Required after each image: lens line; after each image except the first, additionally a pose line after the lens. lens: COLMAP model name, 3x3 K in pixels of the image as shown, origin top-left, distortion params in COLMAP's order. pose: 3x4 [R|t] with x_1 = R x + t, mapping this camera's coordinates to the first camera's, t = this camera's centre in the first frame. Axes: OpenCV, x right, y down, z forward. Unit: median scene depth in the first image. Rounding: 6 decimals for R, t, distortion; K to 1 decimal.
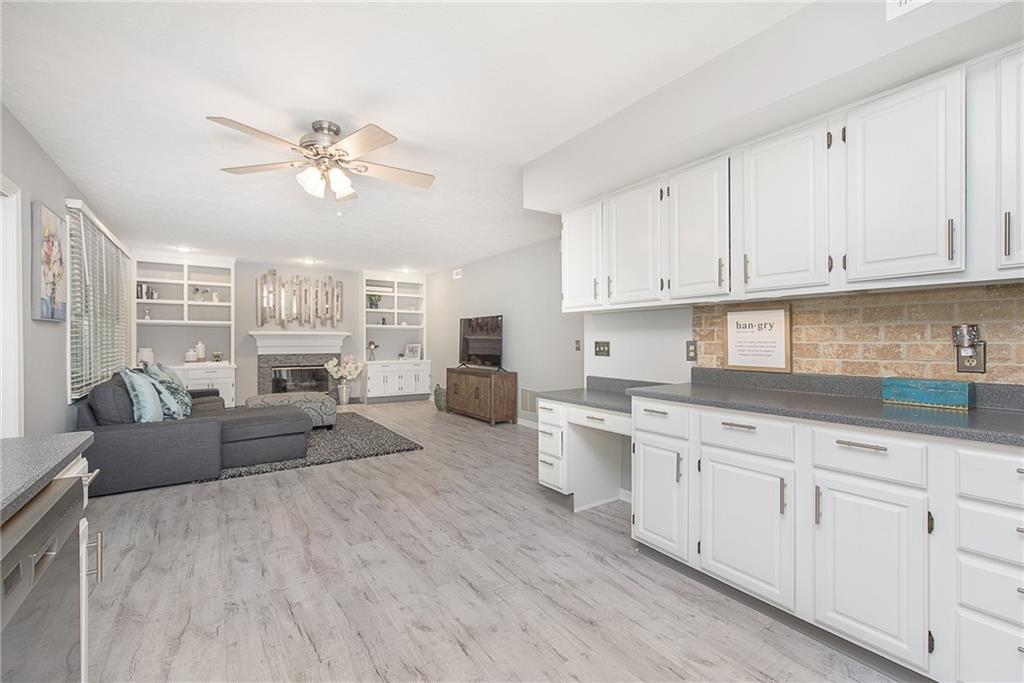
lens RADIAL K [[437.4, 0, 508.8], [0, 437.4, 339.4], [0, 0, 1]] dist [0.000820, 0.000170]
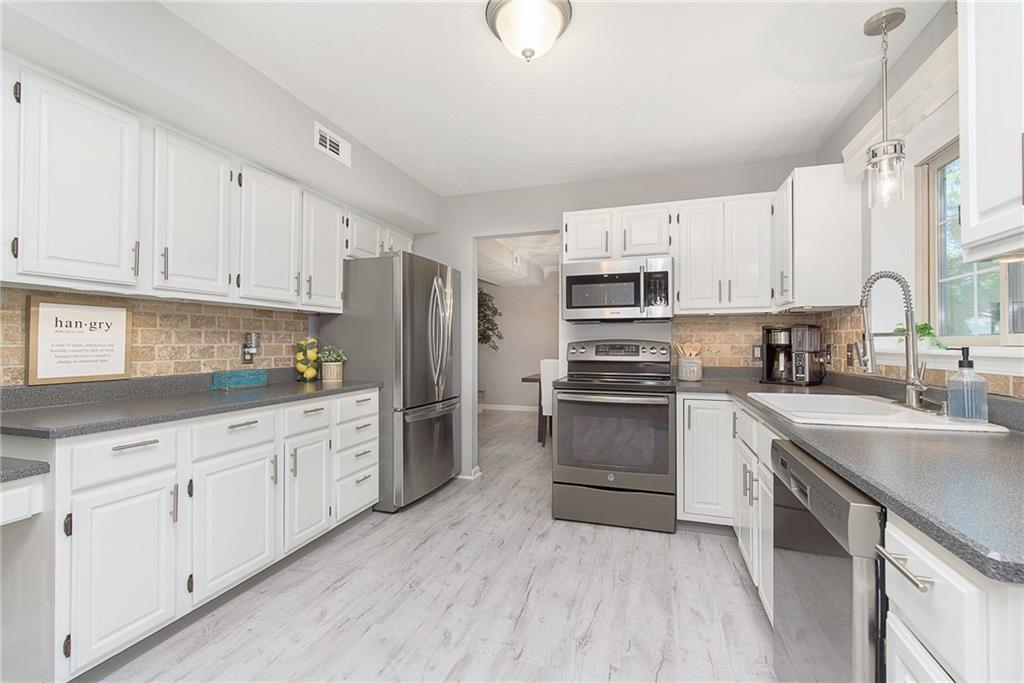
lens RADIAL K [[437.4, 0, 508.8], [0, 437.4, 339.4], [0, 0, 1]] dist [0.000820, 0.000170]
pose [[-0.604957, 0.004779, 0.796244, -0.486870], [-0.003175, 0.999960, -0.008415, -0.000152], [-0.796252, -0.007619, -0.604917, 0.795889]]
